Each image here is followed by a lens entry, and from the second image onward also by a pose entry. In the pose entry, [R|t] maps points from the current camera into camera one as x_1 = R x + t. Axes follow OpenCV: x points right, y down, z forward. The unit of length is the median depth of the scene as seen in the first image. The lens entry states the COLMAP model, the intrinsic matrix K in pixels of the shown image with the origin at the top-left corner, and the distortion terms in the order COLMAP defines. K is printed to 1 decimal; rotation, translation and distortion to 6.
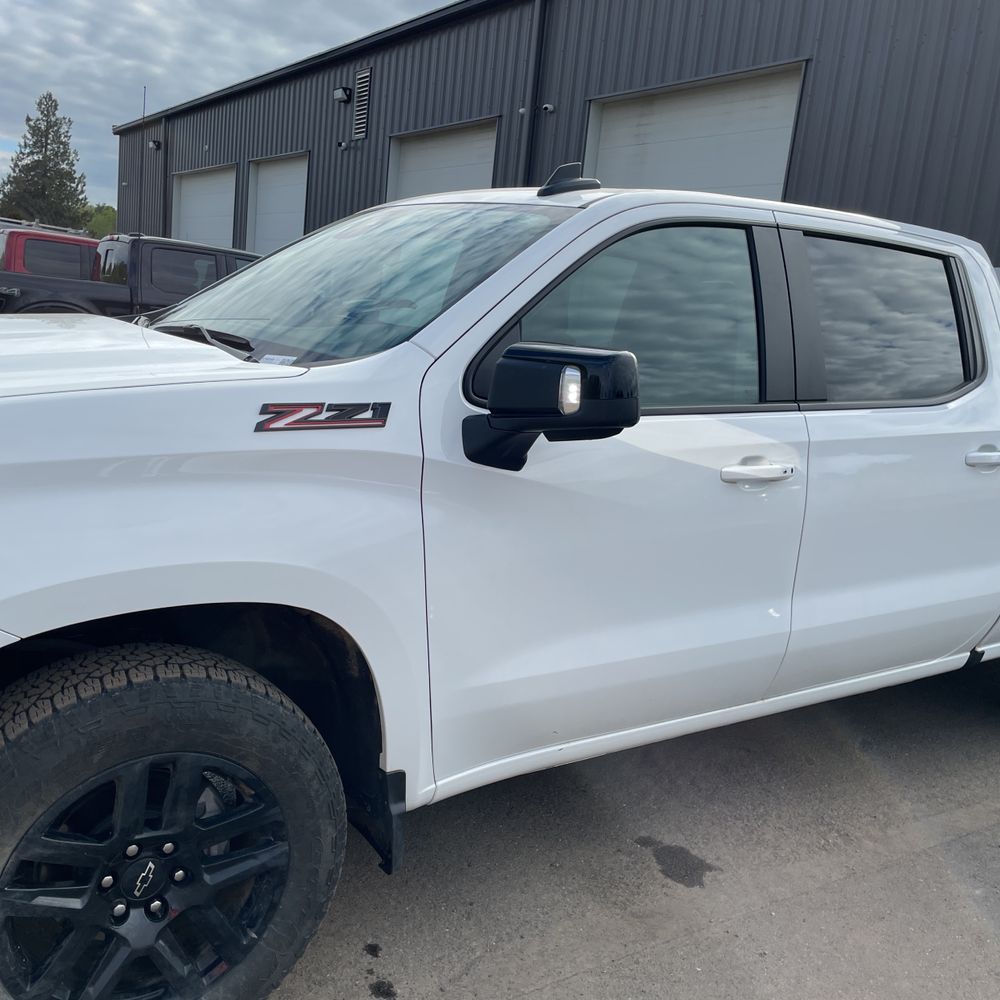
lens RADIAL K [[1012.8, 0, 490.7], [0, 1012.8, 500.5], [0, 0, 1]] dist [0.095468, -0.127277]
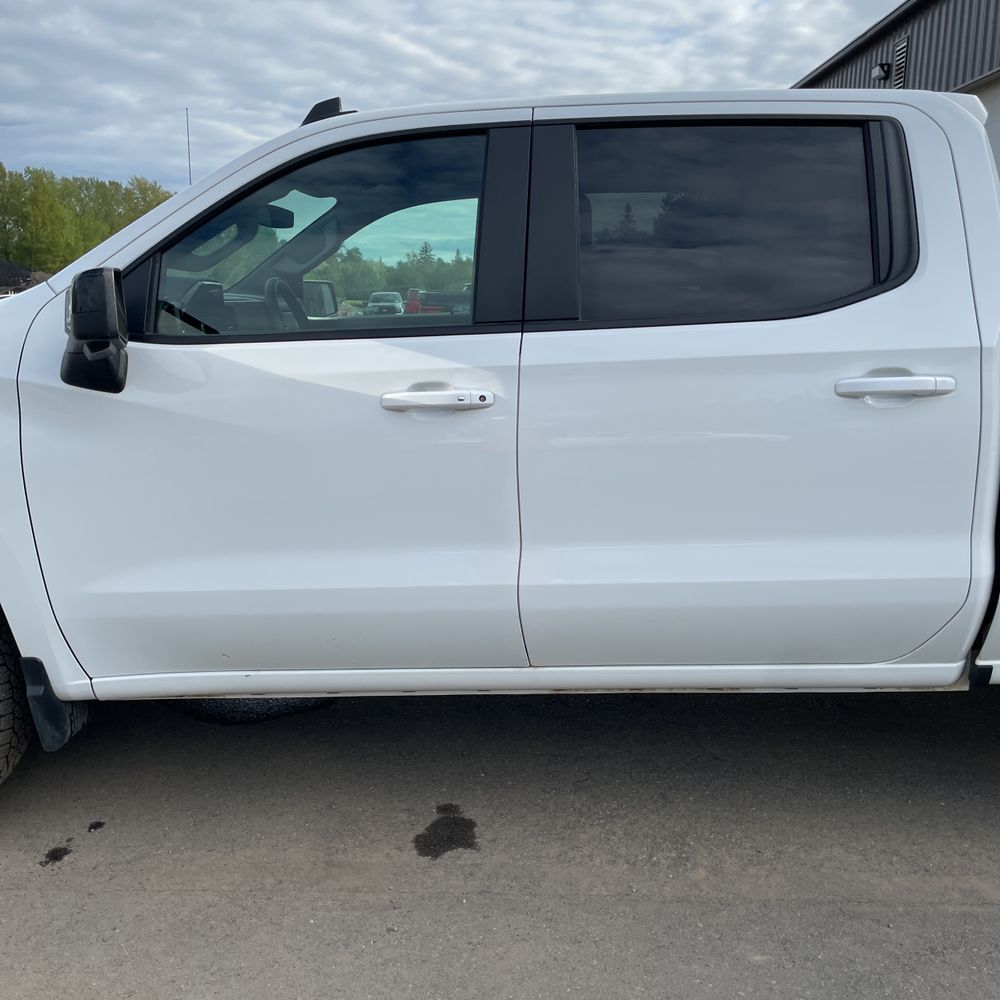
lens RADIAL K [[1012.8, 0, 490.7], [0, 1012.8, 500.5], [0, 0, 1]] dist [0.095468, -0.127277]
pose [[0.811651, 0.024539, -0.583627, 0.789134], [-0.033871, 0.999413, -0.005084, 0.061453], [0.583160, 0.023895, 0.812006, 0.287426]]
